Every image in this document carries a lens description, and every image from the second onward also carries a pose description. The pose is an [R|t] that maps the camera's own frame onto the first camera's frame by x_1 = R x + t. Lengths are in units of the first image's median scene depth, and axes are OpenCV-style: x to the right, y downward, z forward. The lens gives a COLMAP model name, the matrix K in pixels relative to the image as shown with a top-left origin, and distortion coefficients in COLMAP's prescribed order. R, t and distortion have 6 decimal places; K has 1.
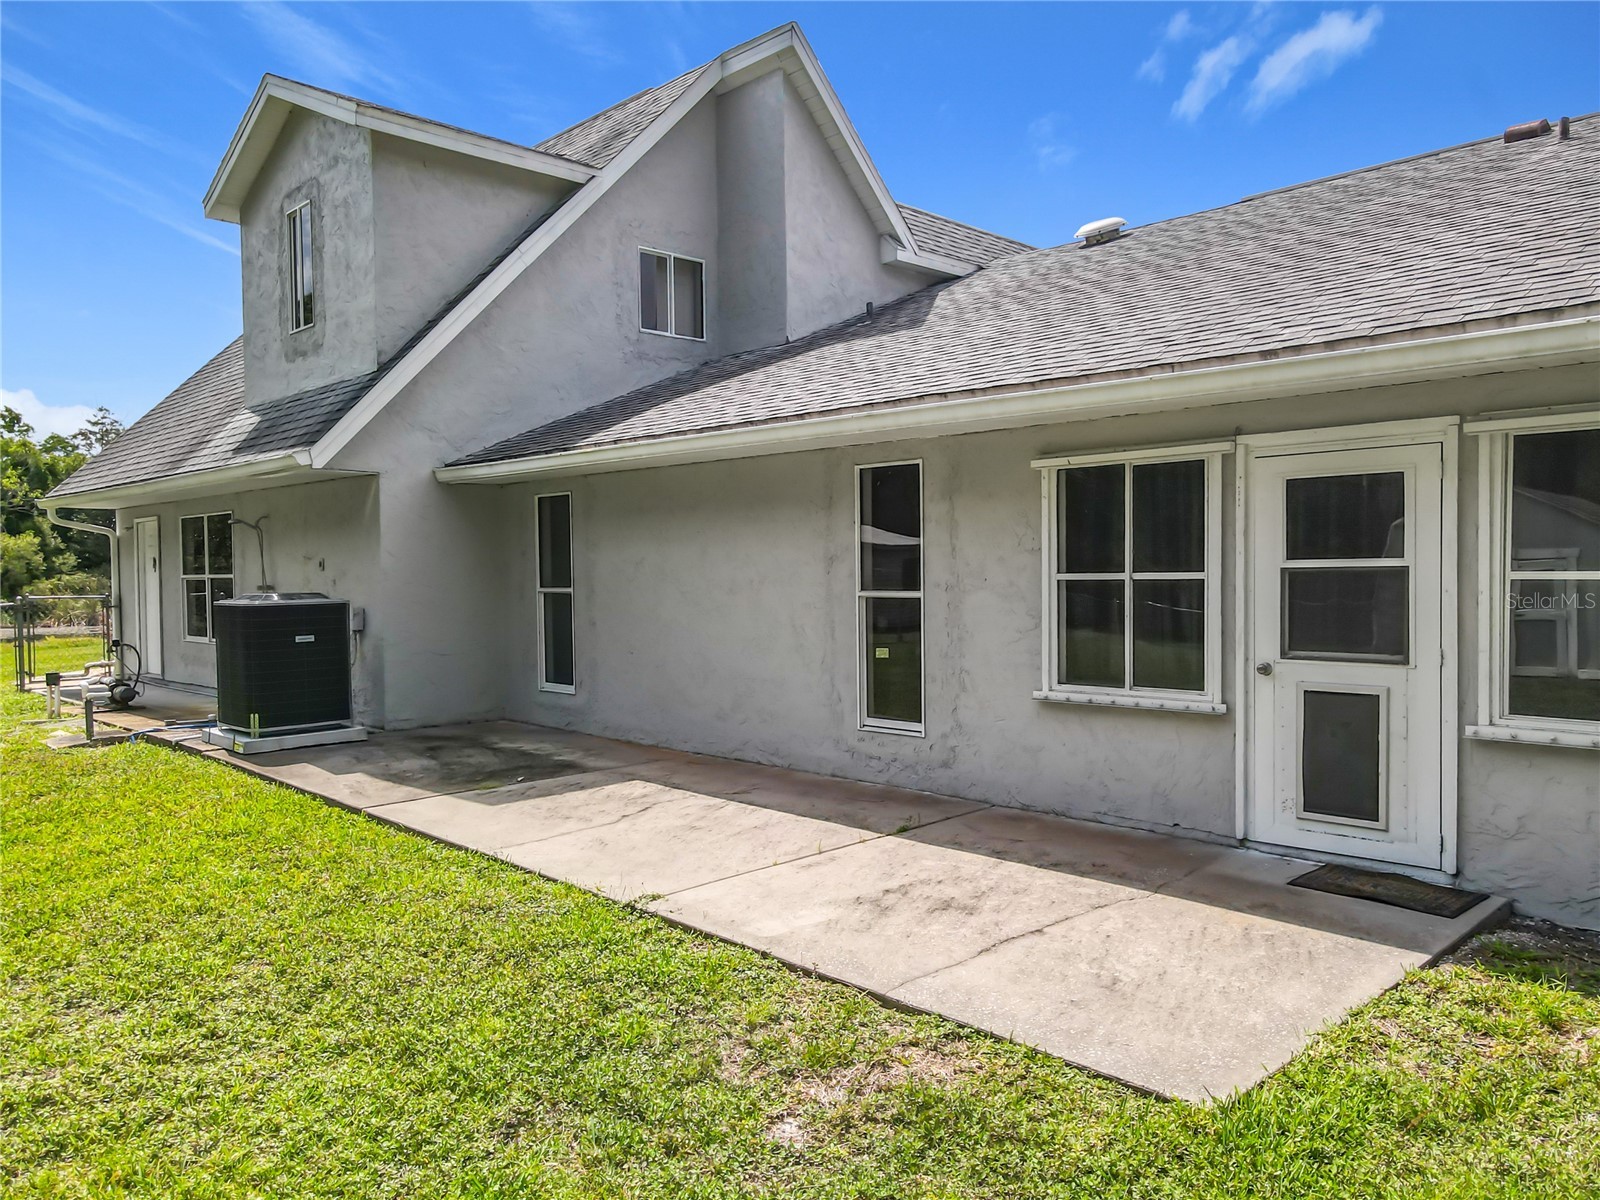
lens RADIAL K [[1174.0, 0, 821.2], [0, 1174.0, 617.2], [0, 0, 1]] dist [0.007253, 0.004281]
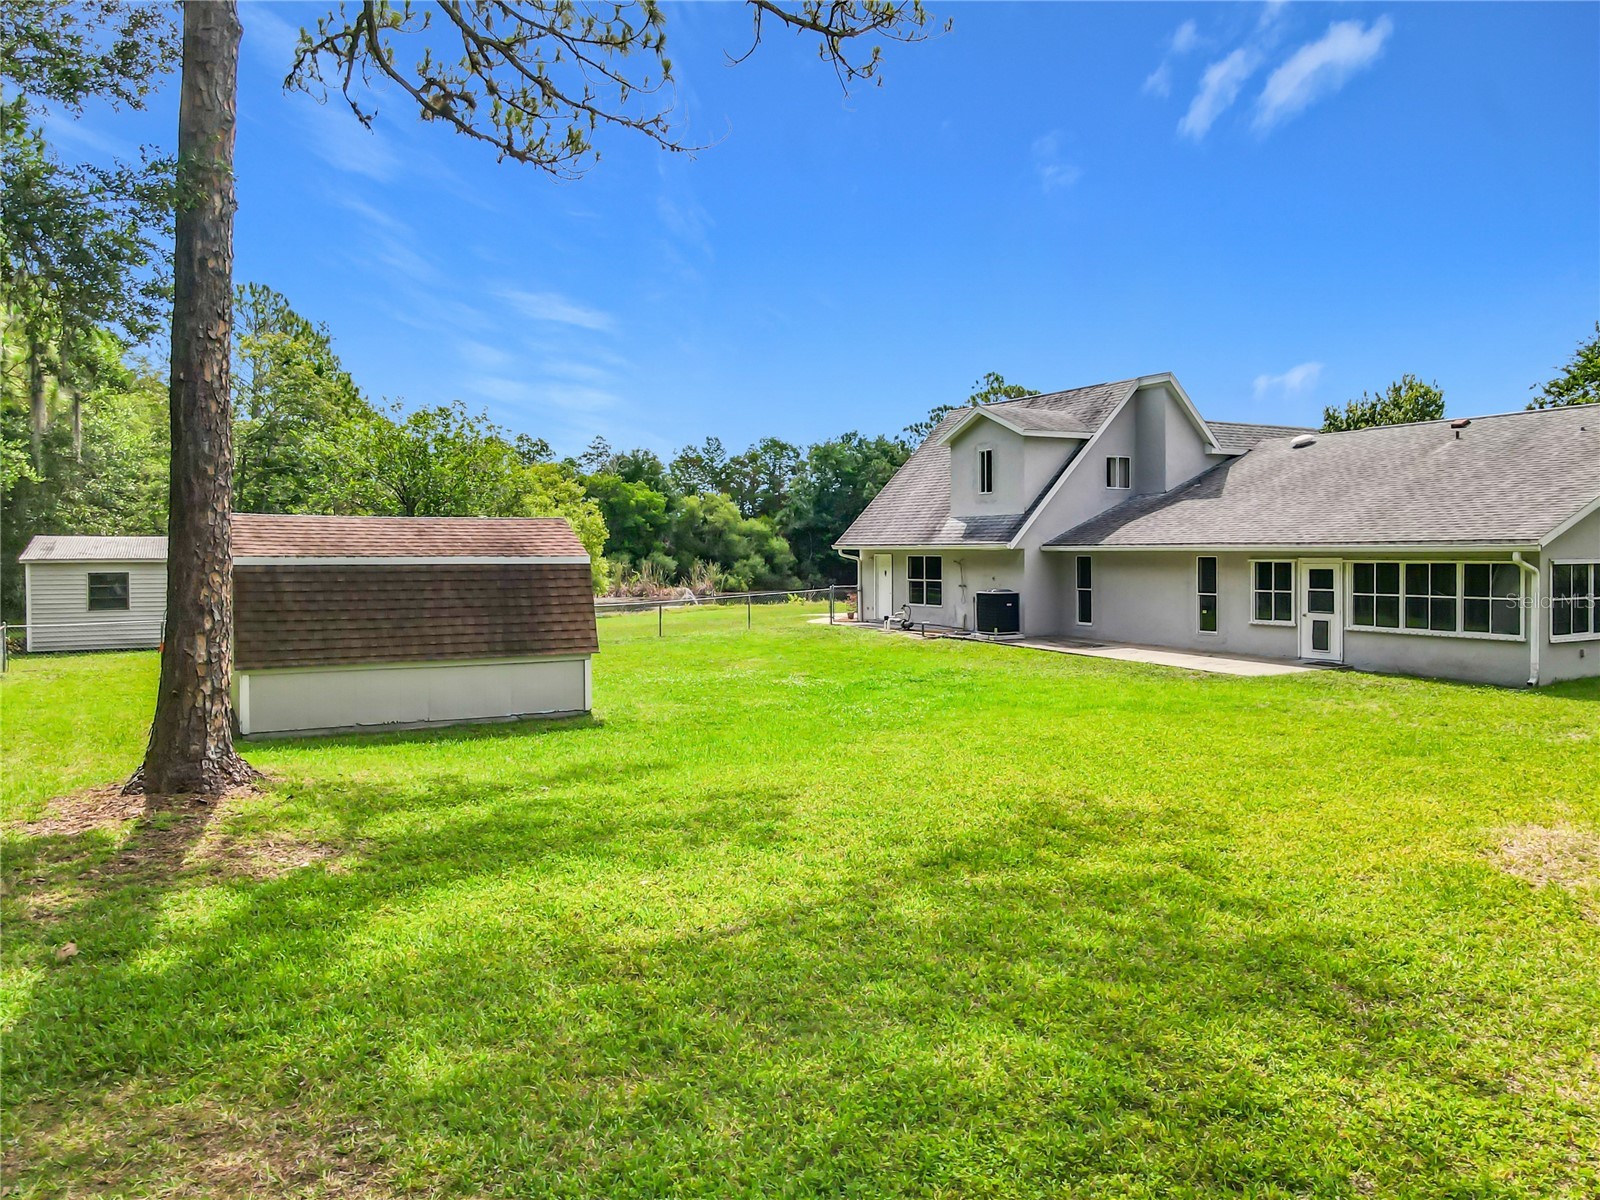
lens RADIAL K [[1150.7, 0, 800.0], [0, 1150.7, 600.0], [0, 0, 1]] dist [0.004545, 0.004645]
pose [[0.961265, 0.013059, -0.275318, -0.153897], [-0.011024, 0.999899, 0.008938, -0.018703], [0.275407, -0.005556, 0.961312, -2.490094]]
